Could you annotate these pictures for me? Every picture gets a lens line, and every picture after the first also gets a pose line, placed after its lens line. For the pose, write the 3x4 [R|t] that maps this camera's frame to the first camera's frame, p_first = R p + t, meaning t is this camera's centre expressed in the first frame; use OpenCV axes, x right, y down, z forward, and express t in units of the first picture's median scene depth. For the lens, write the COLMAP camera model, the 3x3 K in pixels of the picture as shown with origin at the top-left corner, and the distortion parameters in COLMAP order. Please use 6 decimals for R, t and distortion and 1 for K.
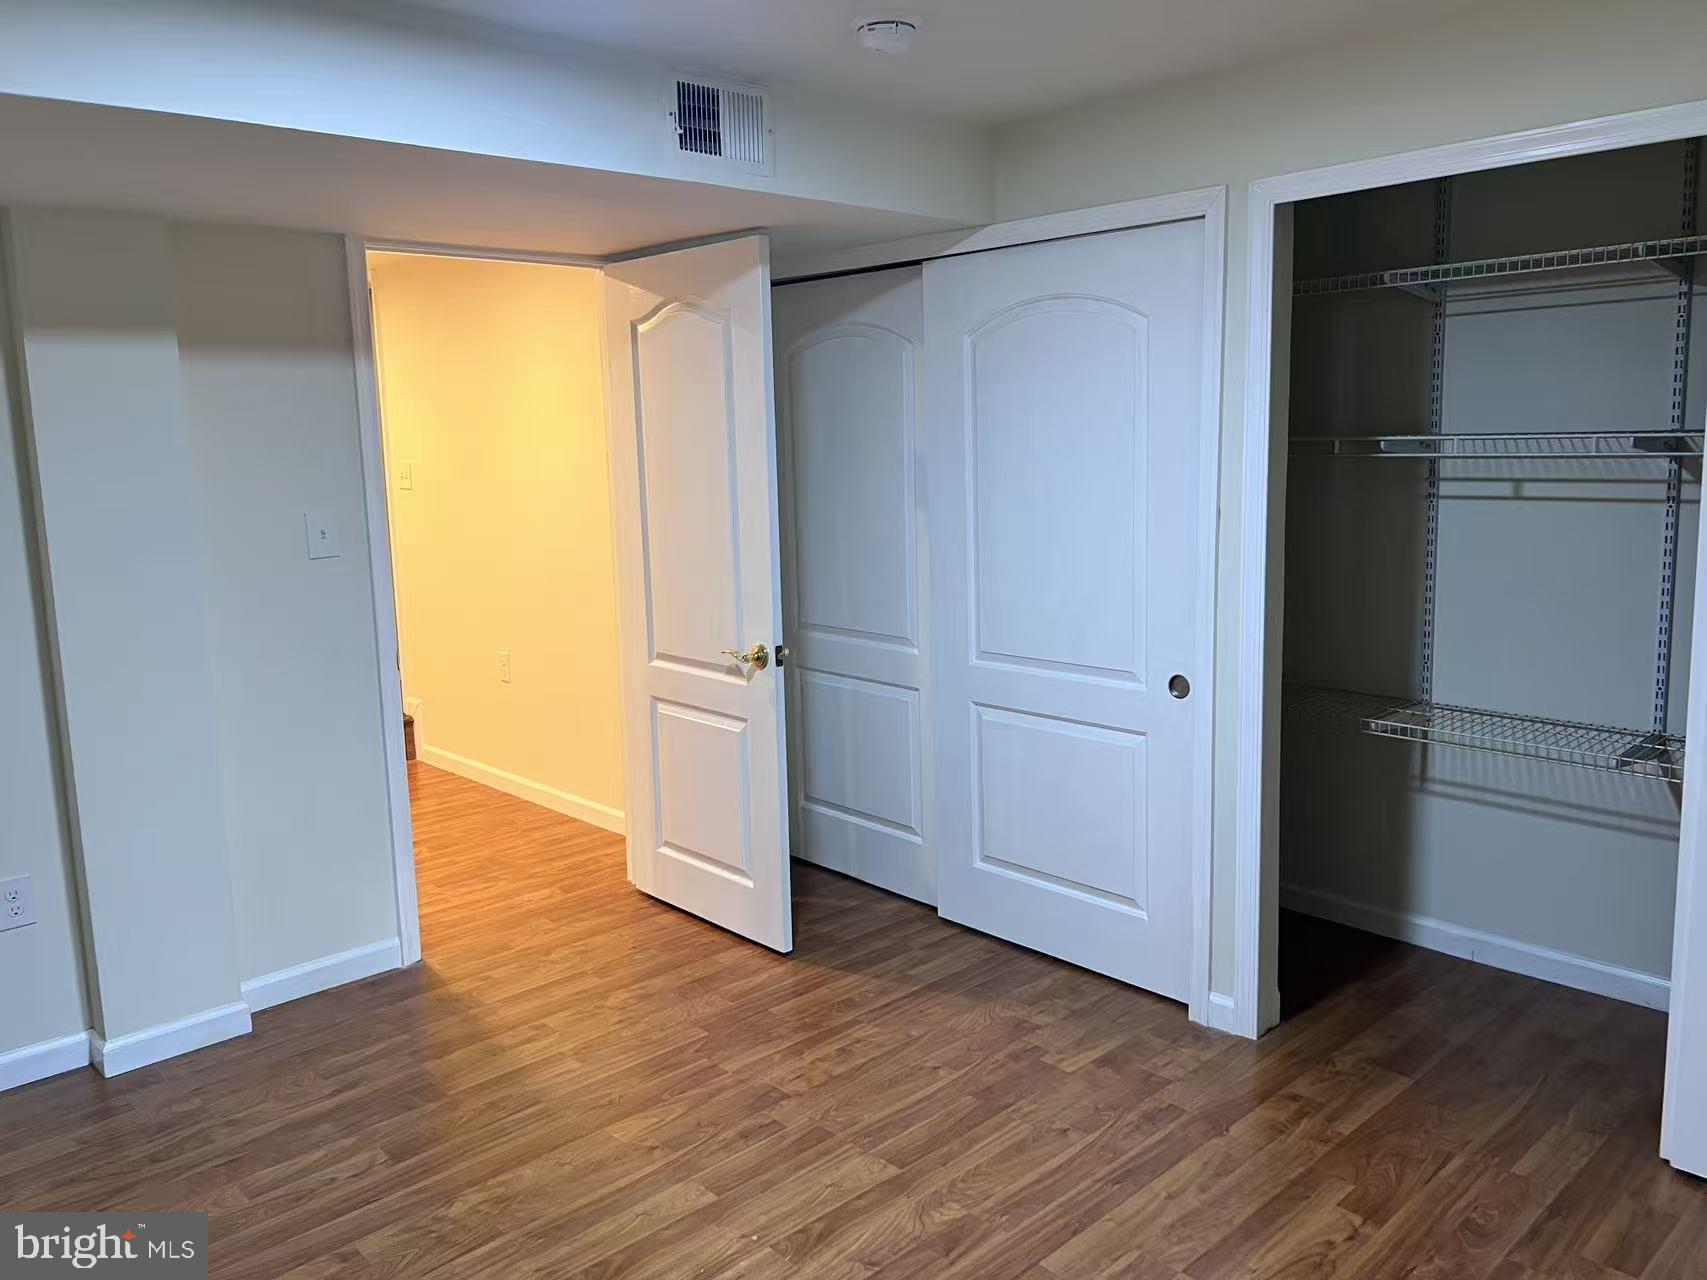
lens RADIAL K [[1257.1, 0, 848.3], [0, 1257.1, 635.9], [0, 0, 1]] dist [0.061526, -0.137861]
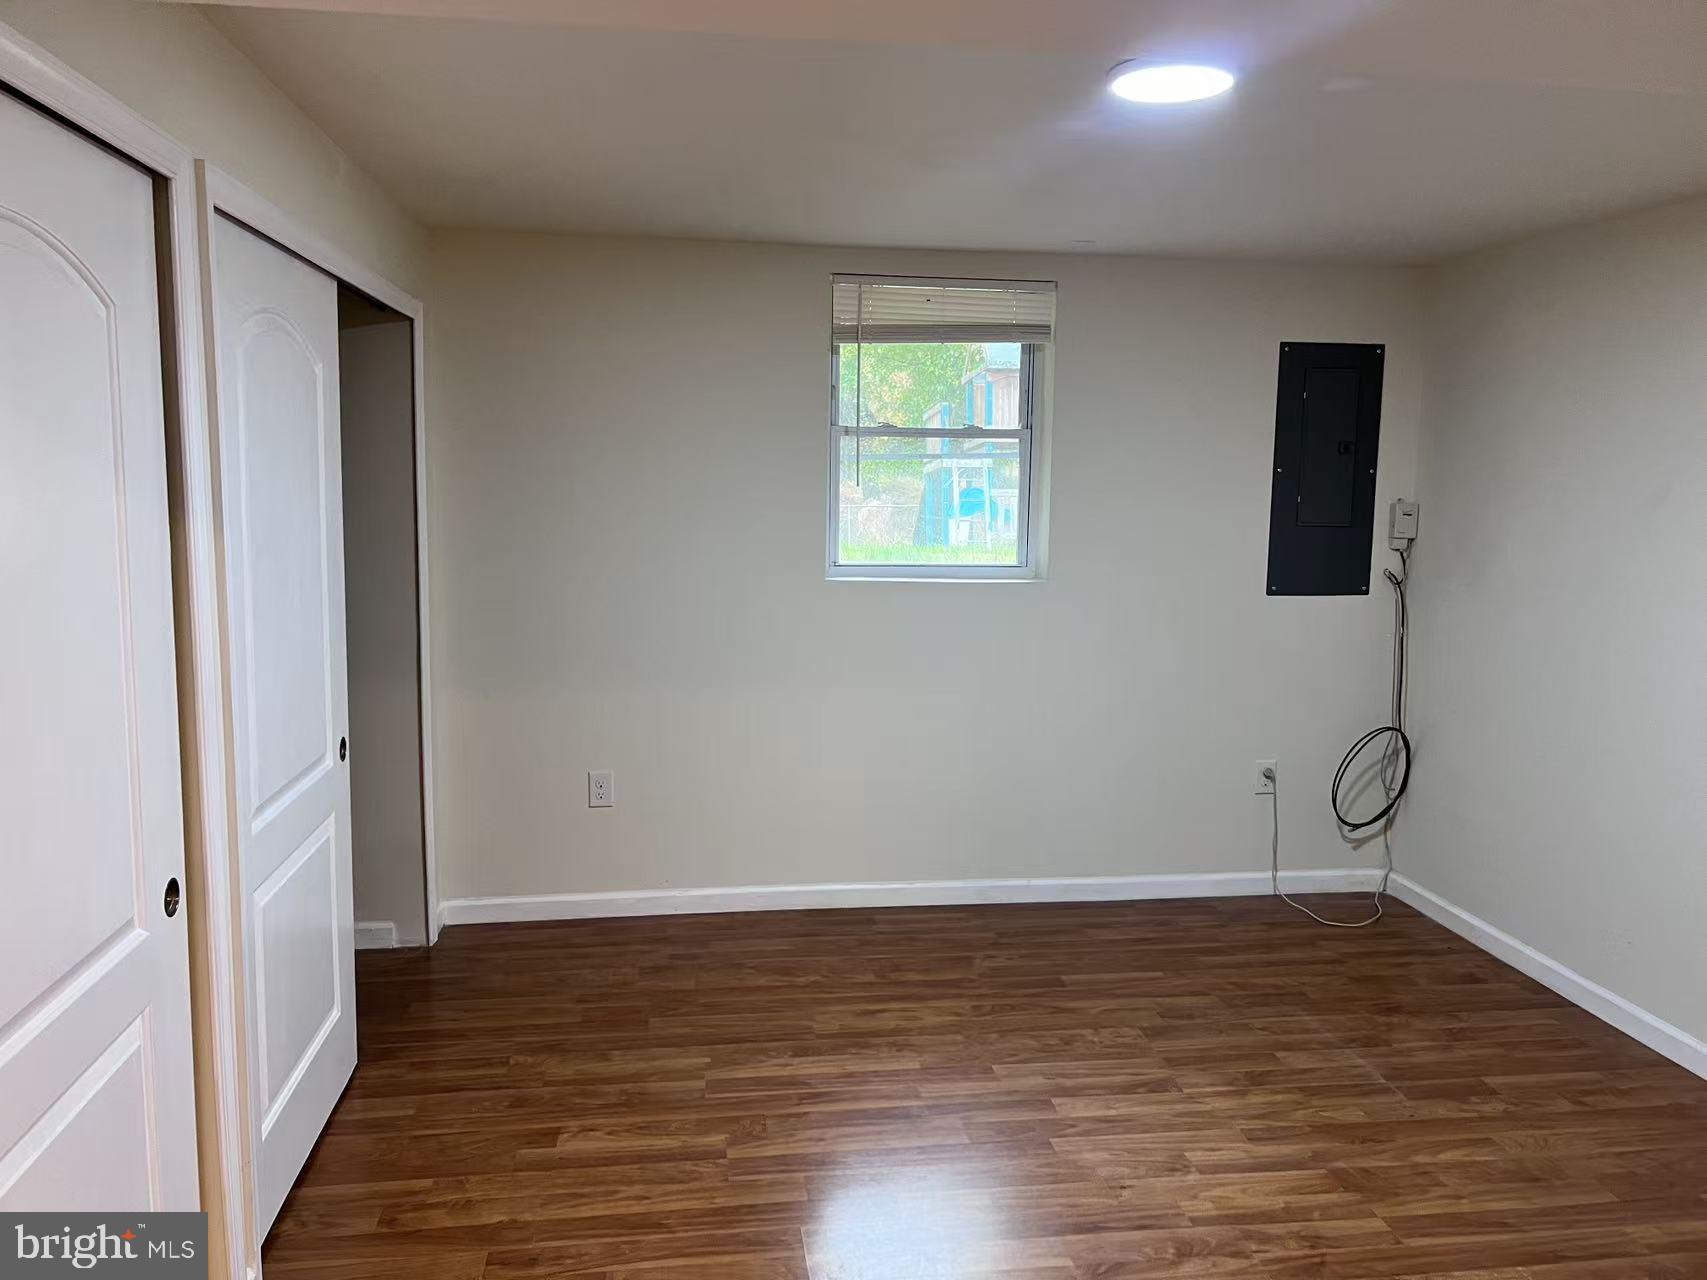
lens RADIAL K [[1257.1, 0, 848.3], [0, 1257.1, 635.9], [0, 0, 1]] dist [0.061526, -0.137861]
pose [[-0.826995, -0.047708, 0.560181, -0.482953], [0.102958, 0.966691, 0.234325, -0.261649], [-0.552701, 0.251461, -0.794537, 1.679194]]
